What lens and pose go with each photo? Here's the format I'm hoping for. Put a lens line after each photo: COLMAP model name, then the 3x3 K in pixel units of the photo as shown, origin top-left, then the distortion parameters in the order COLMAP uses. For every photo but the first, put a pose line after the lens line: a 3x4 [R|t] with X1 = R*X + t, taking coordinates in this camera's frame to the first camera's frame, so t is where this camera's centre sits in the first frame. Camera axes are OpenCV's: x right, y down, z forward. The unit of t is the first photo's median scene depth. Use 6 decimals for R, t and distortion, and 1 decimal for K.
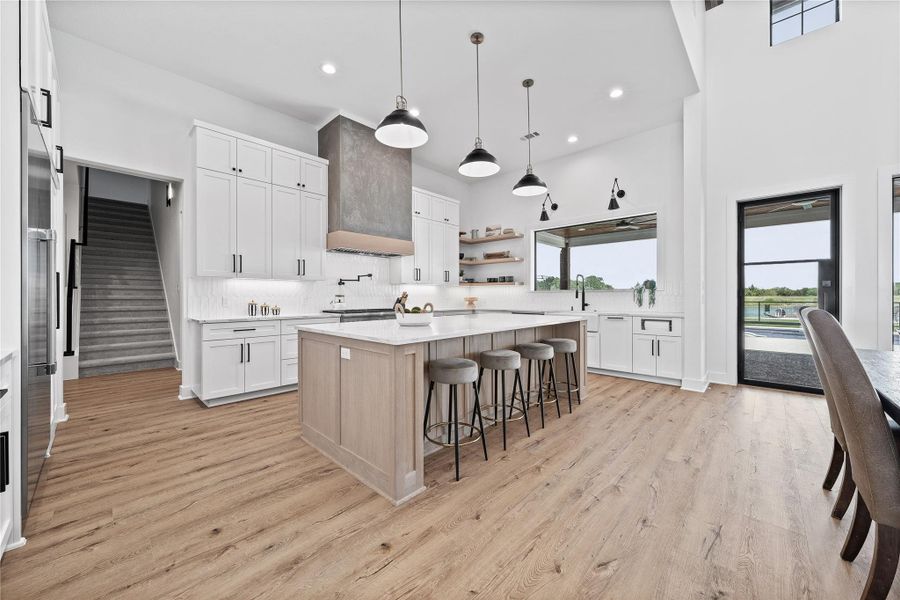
lens RADIAL K [[331.2, 0, 450.2], [0, 331.2, 298.0], [0, 0, 1]] dist [-0.005904, 0.000694]
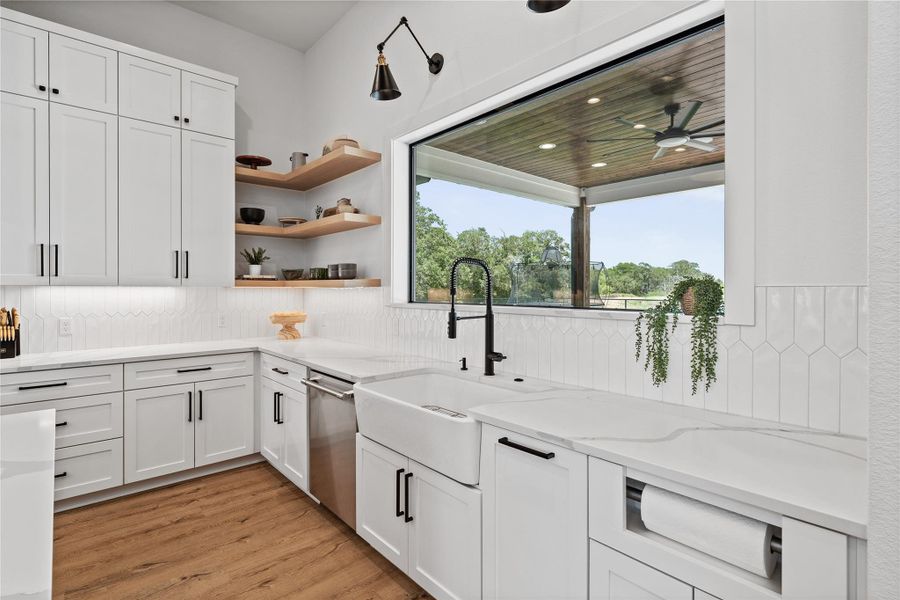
lens RADIAL K [[441.5, 0, 450.3], [0, 441.5, 290.7], [0, 0, 1]] dist [0.003564, 0.001391]
pose [[0.996487, 0.002054, -0.083722, 0.505515], [-0.002147, 0.999997, -0.001018, -0.050749], [0.083720, 0.001194, 0.996489, 0.738110]]
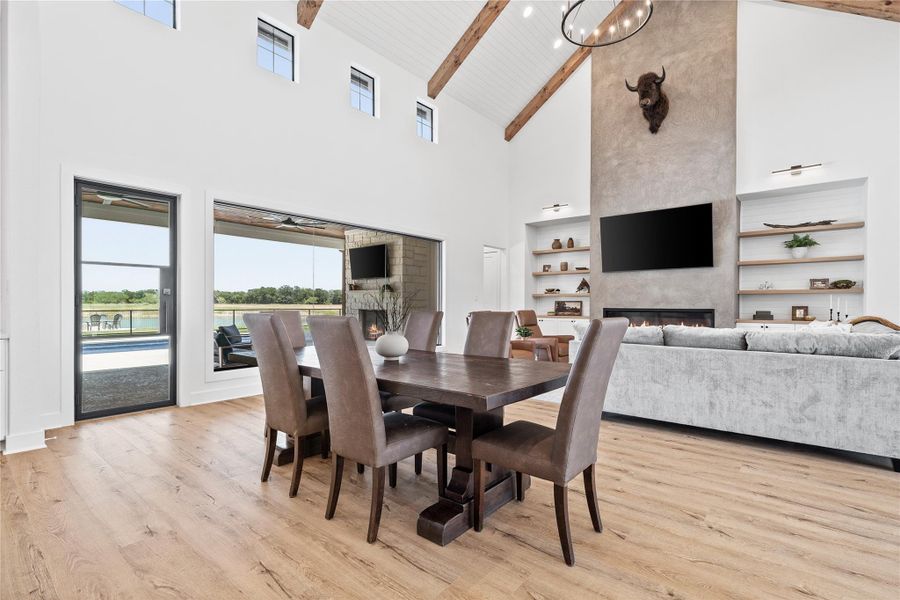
lens RADIAL K [[422.1, 0, 450.7], [0, 422.1, 306.6], [0, 0, 1]] dist [0.000055, 0.000538]
pose [[-0.060492, -0.005419, 0.998154, -0.131139], [0.002888, 0.999980, 0.005604, -0.002646], [-0.998164, 0.003221, -0.060475, 0.208512]]
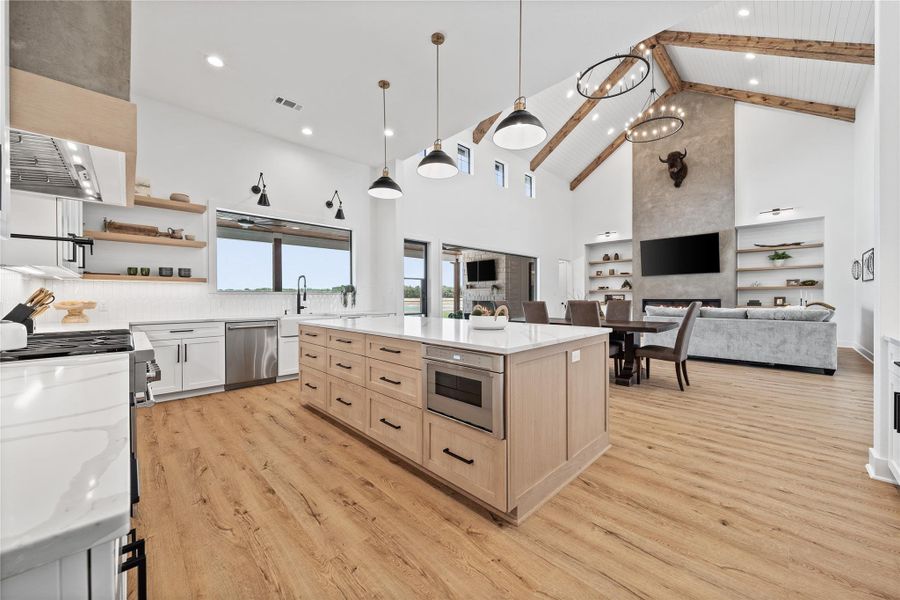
lens RADIAL K [[331.2, 0, 447.5], [0, 331.2, 298.8], [0, 0, 1]] dist [-0.005904, 0.000694]
pose [[0.046063, -0.003020, 0.998934, -0.660621], [0.009217, 0.999954, 0.002598, -0.004099], [-0.998896, 0.009088, 0.046089, 0.672406]]
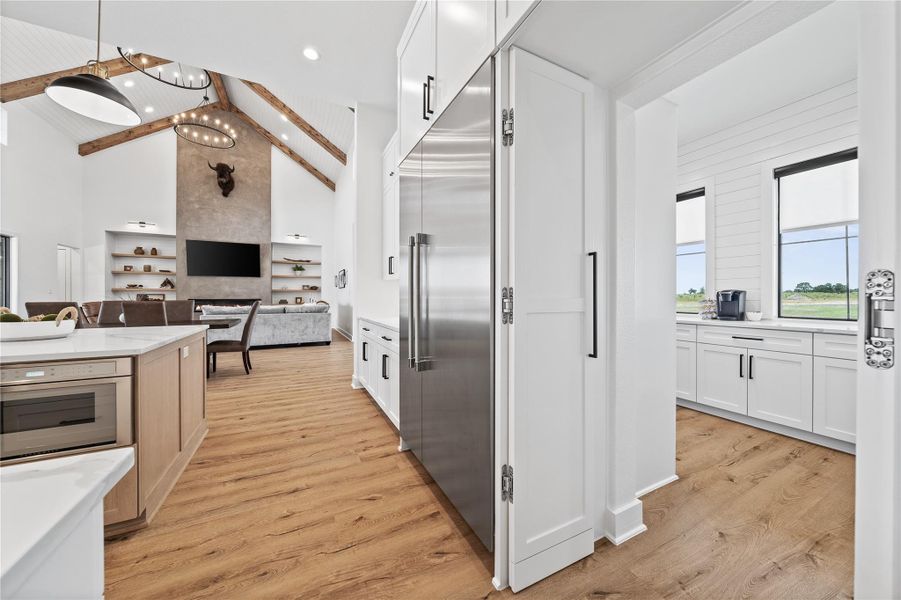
lens RADIAL K [[313.7, 0, 455.5], [0, 313.7, 297.5], [0, 0, 1]] dist [-0.003466, 0.000123]
pose [[-0.942929, -0.000488, 0.332994, -0.730244], [0.001816, 0.999977, 0.006609, -0.005078], [-0.332989, 0.006836, -0.942906, 0.830703]]
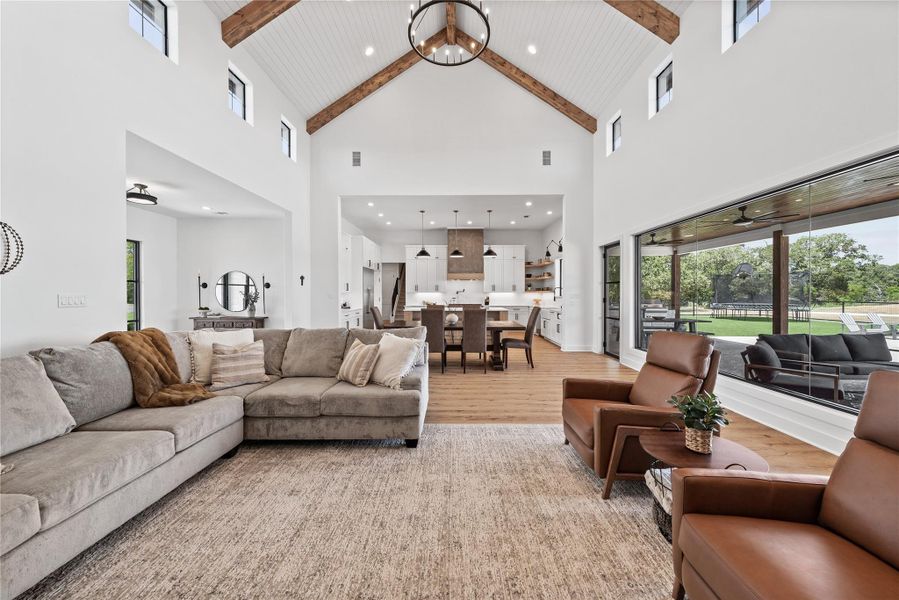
lens RADIAL K [[330.9, 0, 447.9], [0, 330.9, 296.2], [0, 0, 1]] dist [-0.005904, 0.000694]
pose [[0.680363, 0.008796, -0.732823, 1.591037], [-0.004097, 0.999958, 0.008199, -0.046815], [0.732864, -0.002576, 0.680370, -0.776581]]
